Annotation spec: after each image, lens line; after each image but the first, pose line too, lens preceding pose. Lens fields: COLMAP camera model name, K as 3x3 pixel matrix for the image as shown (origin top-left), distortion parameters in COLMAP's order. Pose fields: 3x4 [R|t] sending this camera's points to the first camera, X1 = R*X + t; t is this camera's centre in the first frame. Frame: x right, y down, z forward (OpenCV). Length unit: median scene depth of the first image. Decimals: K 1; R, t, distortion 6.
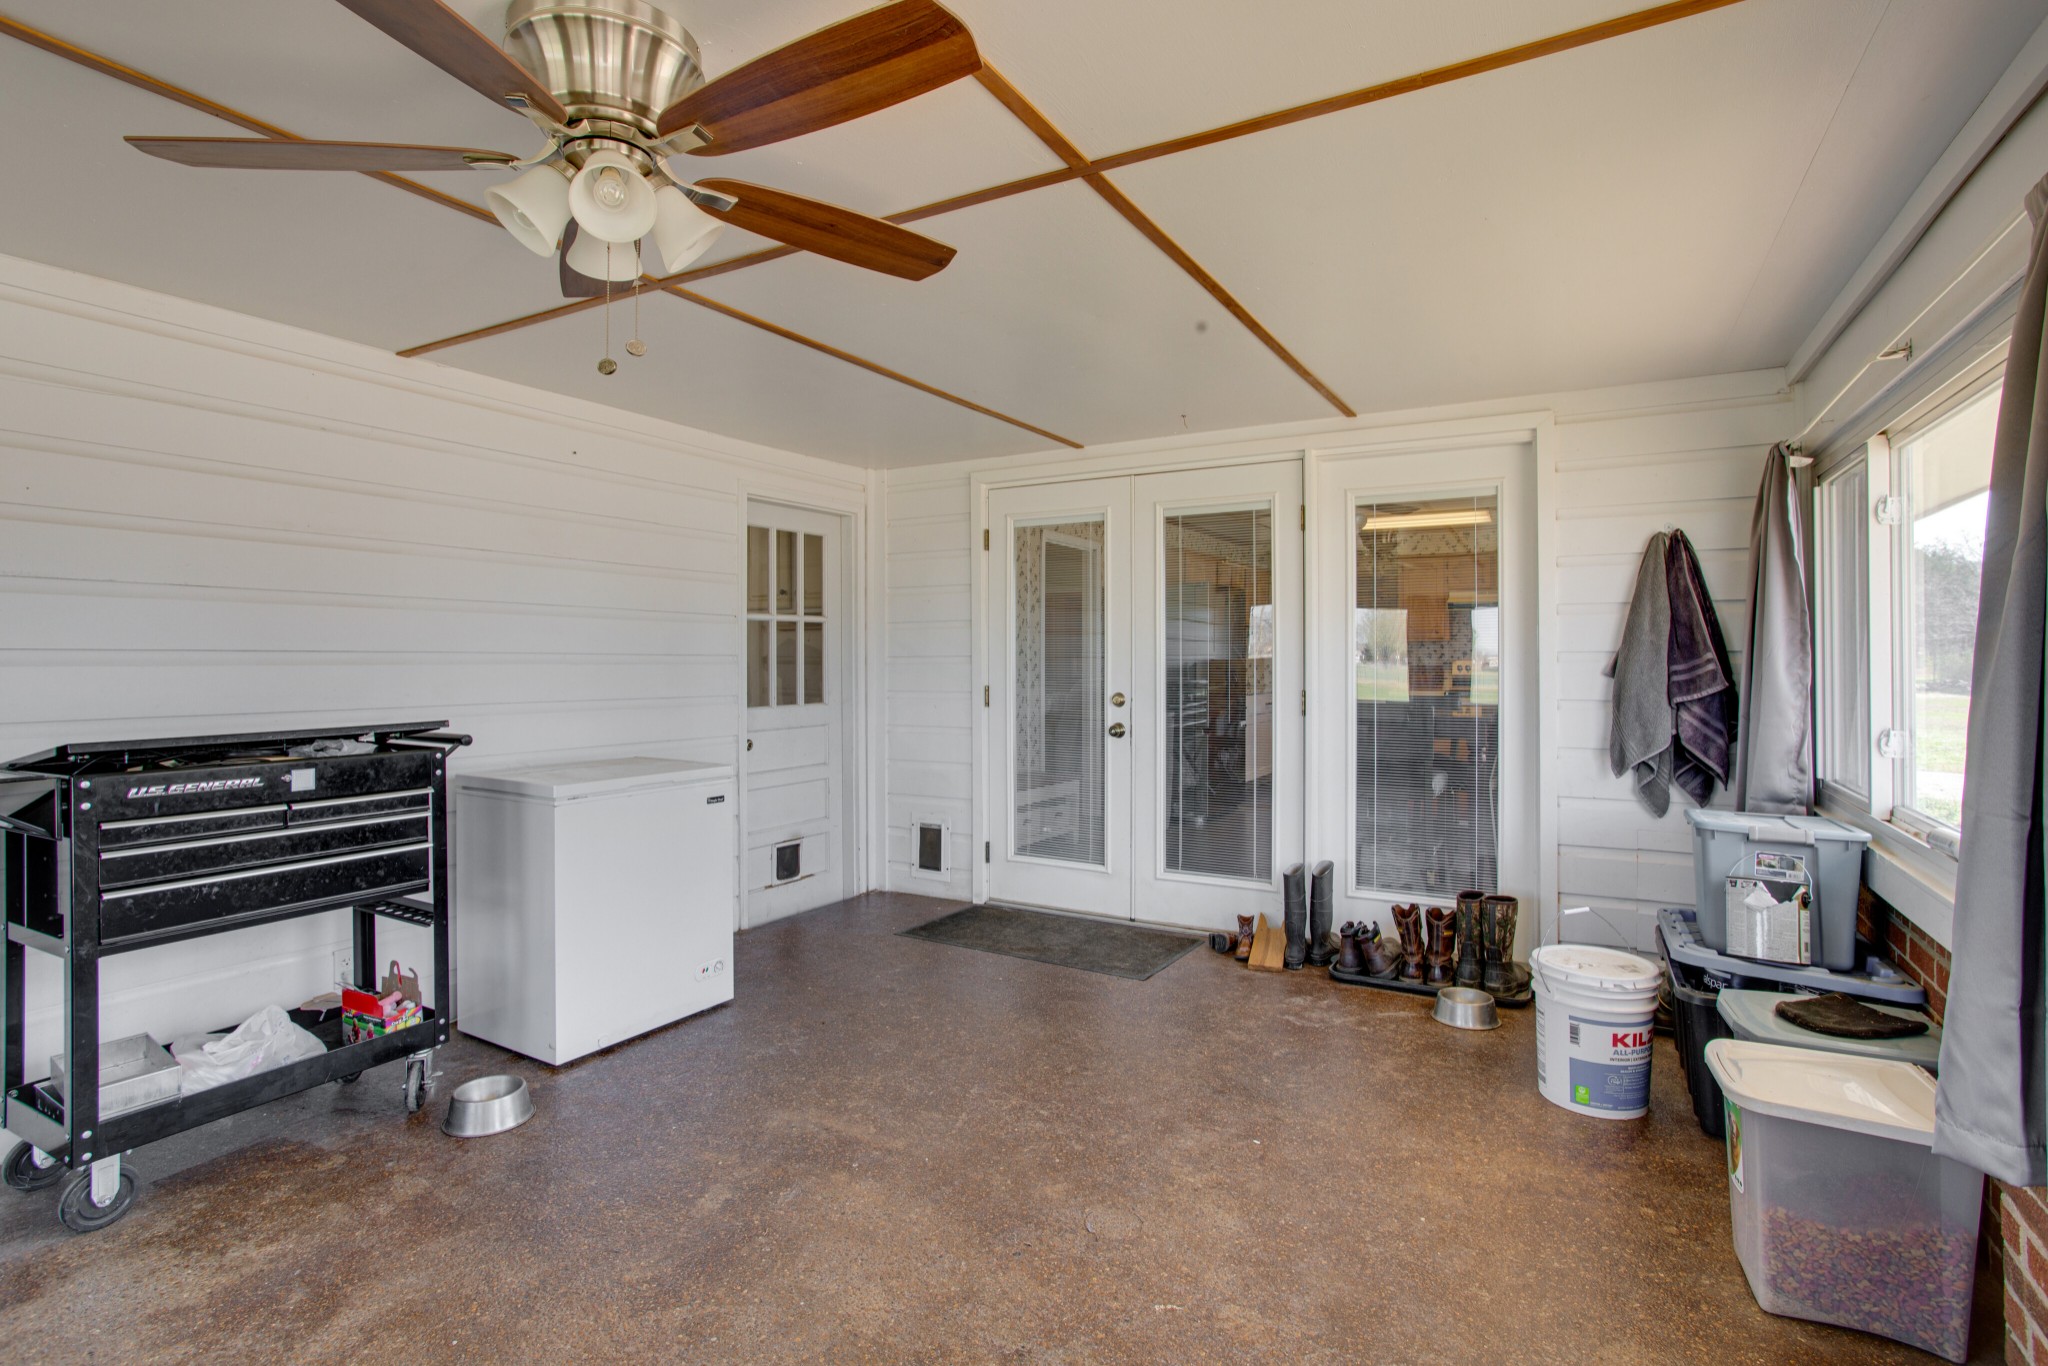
lens RADIAL K [[997.3, 0, 995.8], [0, 997.3, 653.7], [0, 0, 1]] dist [-0.042570, 0.025692]
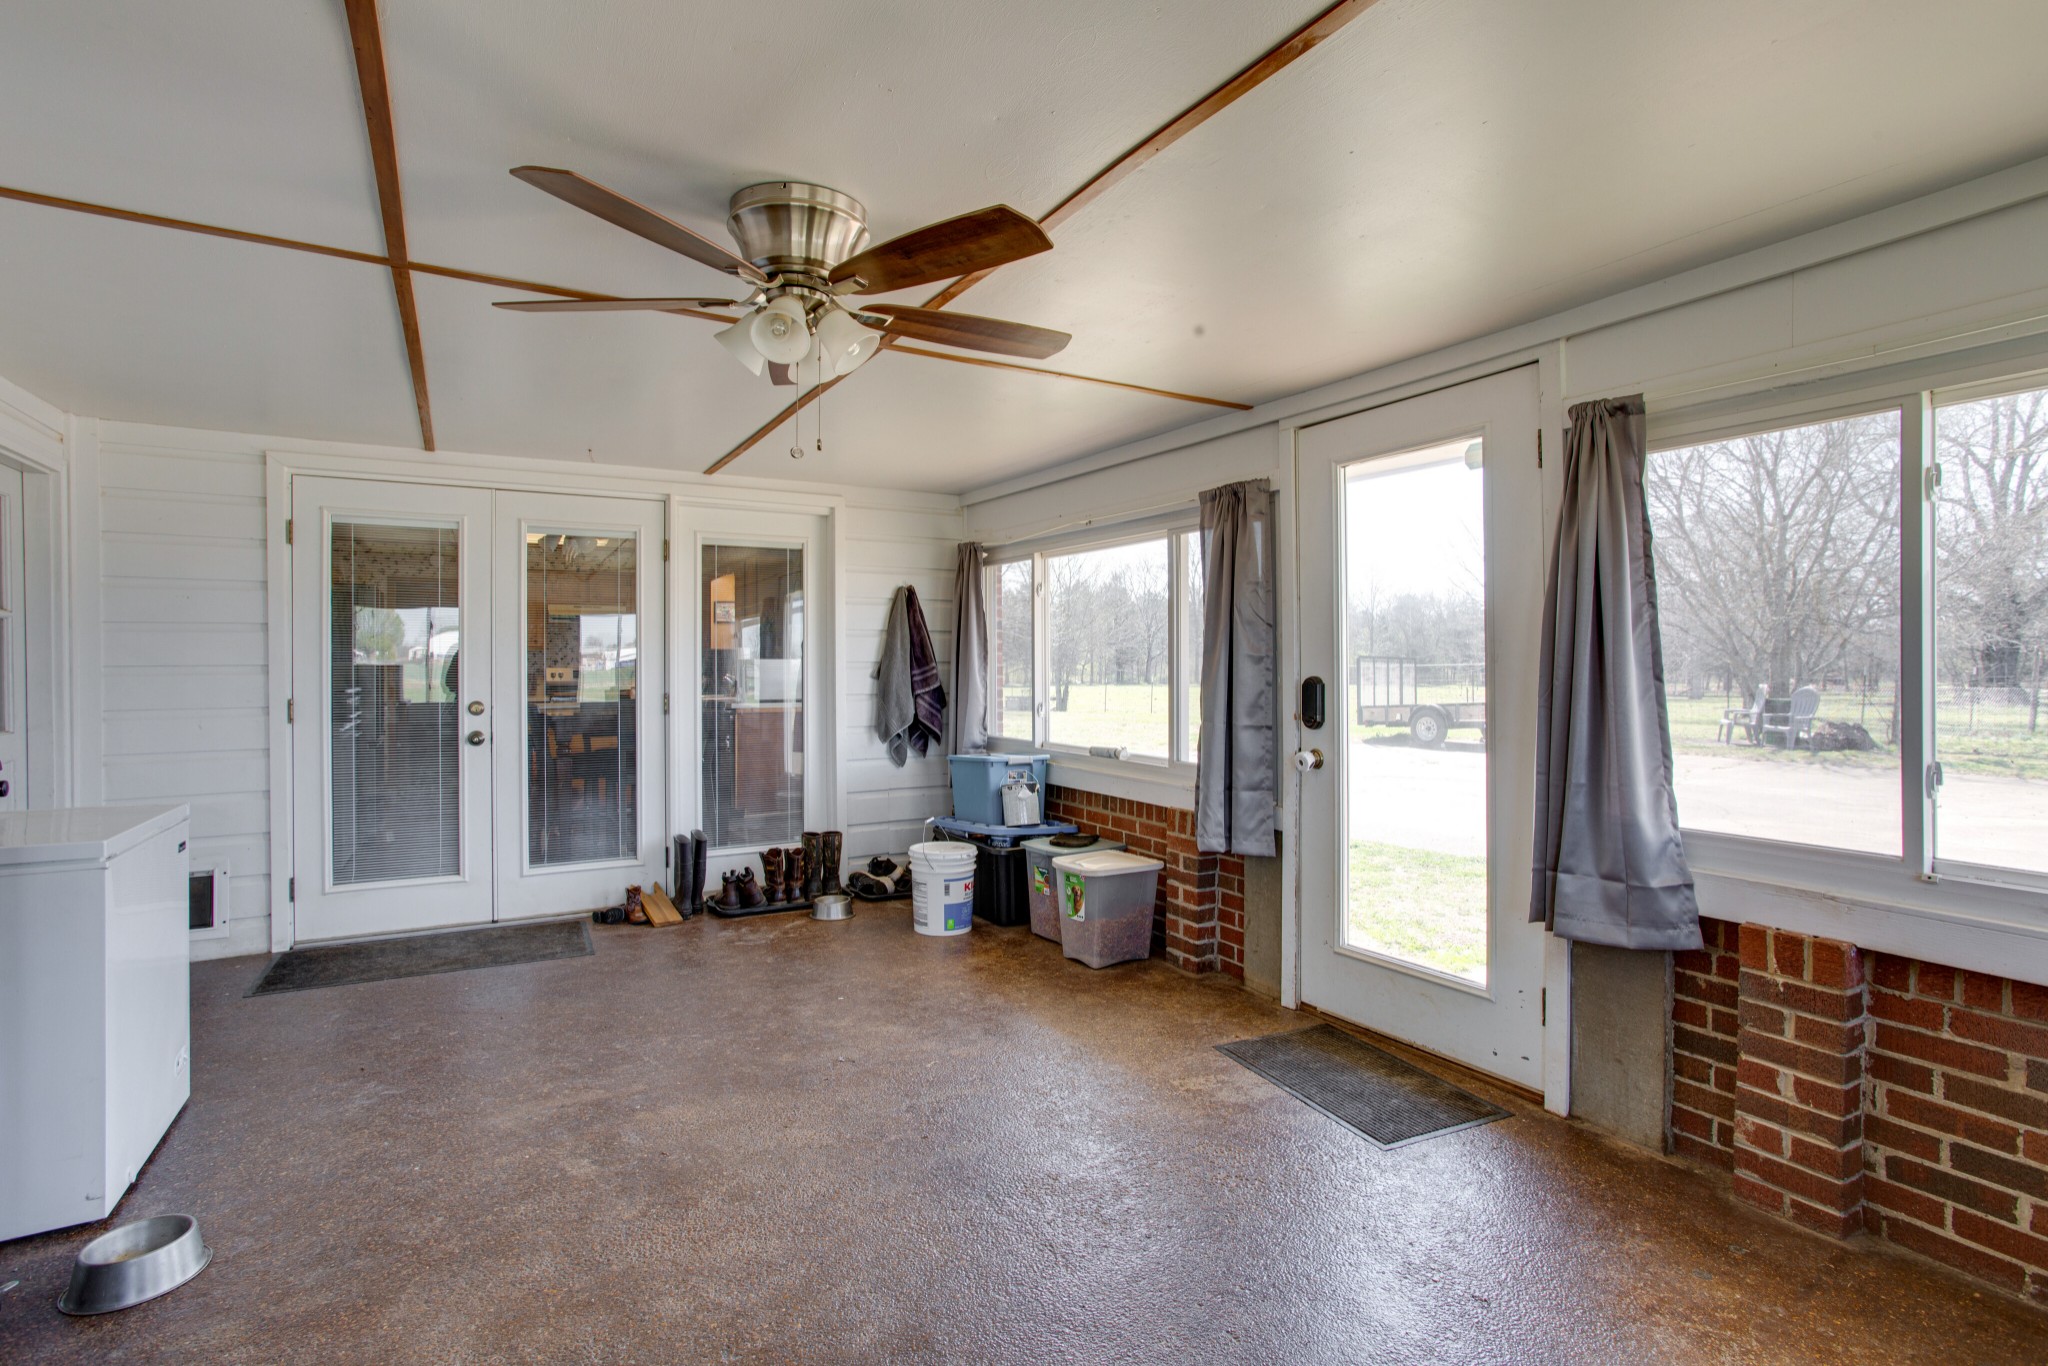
lens RADIAL K [[997.3, 0, 1033.8], [0, 997.3, 669.7], [0, 0, 1]] dist [-0.042570, 0.025692]
pose [[0.499845, -0.006796, 0.866088, -0.610489], [-0.003780, 0.999943, 0.010028, -0.006844], [-0.866106, -0.008287, 0.499791, 0.013578]]
